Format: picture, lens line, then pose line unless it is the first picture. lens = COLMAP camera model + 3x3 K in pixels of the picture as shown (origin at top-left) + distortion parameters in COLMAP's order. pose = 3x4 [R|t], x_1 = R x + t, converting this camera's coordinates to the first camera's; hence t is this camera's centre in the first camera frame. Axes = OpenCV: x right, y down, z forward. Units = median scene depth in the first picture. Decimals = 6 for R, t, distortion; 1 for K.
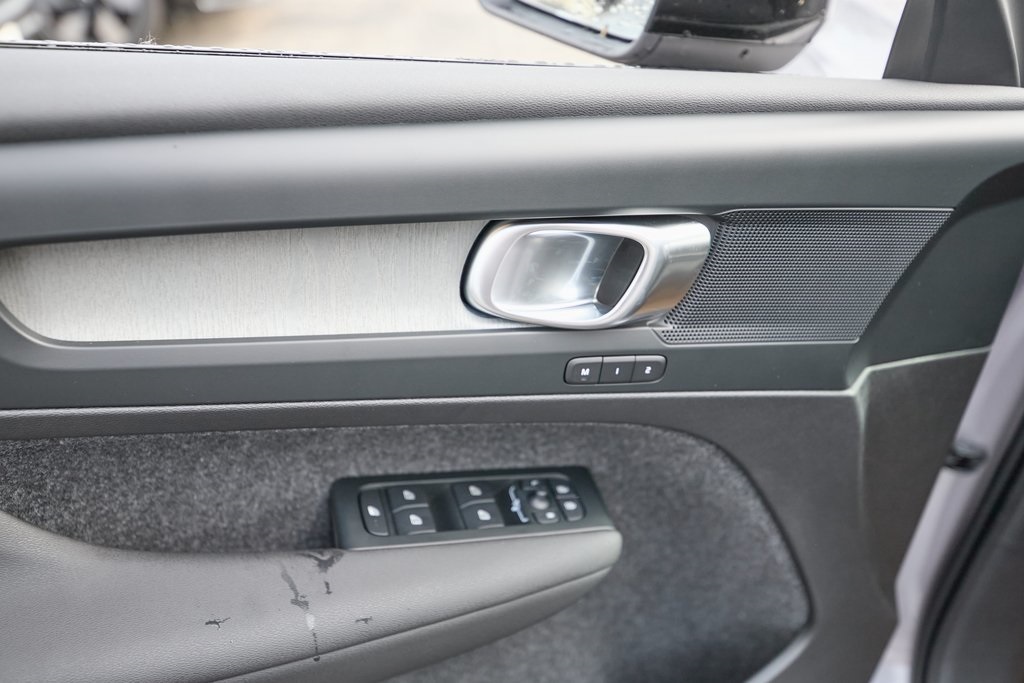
lens RADIAL K [[847.9, 0, 515.2], [0, 847.9, 346.1], [0, 0, 1]] dist [-0.004059, 0.004050]
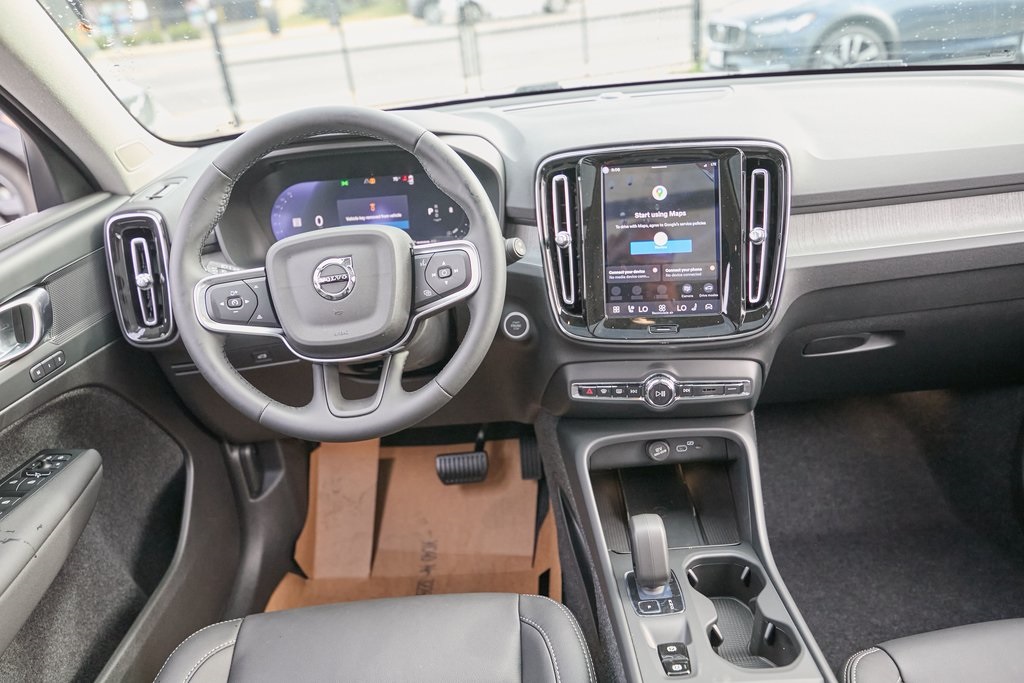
lens RADIAL K [[759.8, 0, 512.5], [0, 759.8, 345.3], [0, 0, 1]] dist [-0.001242, 0.000281]
pose [[0.333648, -0.507619, 0.794356, -0.823371], [0.589229, 0.770052, 0.244598, 0.175172], [-0.735859, 0.386448, 0.556030, -0.789232]]
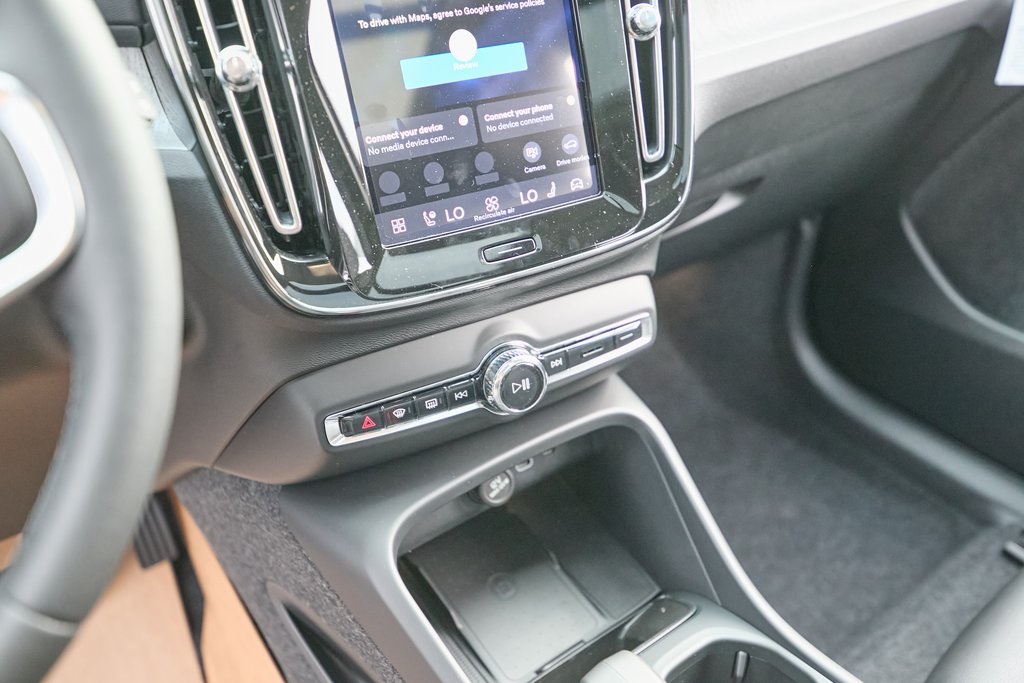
lens RADIAL K [[847.9, 0, 515.2], [0, 847.9, 346.1], [0, 0, 1]] dist [-0.004059, 0.004050]
pose [[-0.273688, -0.608929, 0.744513, -0.041421], [0.487248, 0.579614, 0.653175, 0.260393], [-0.829267, 0.541528, 0.138067, -0.175192]]
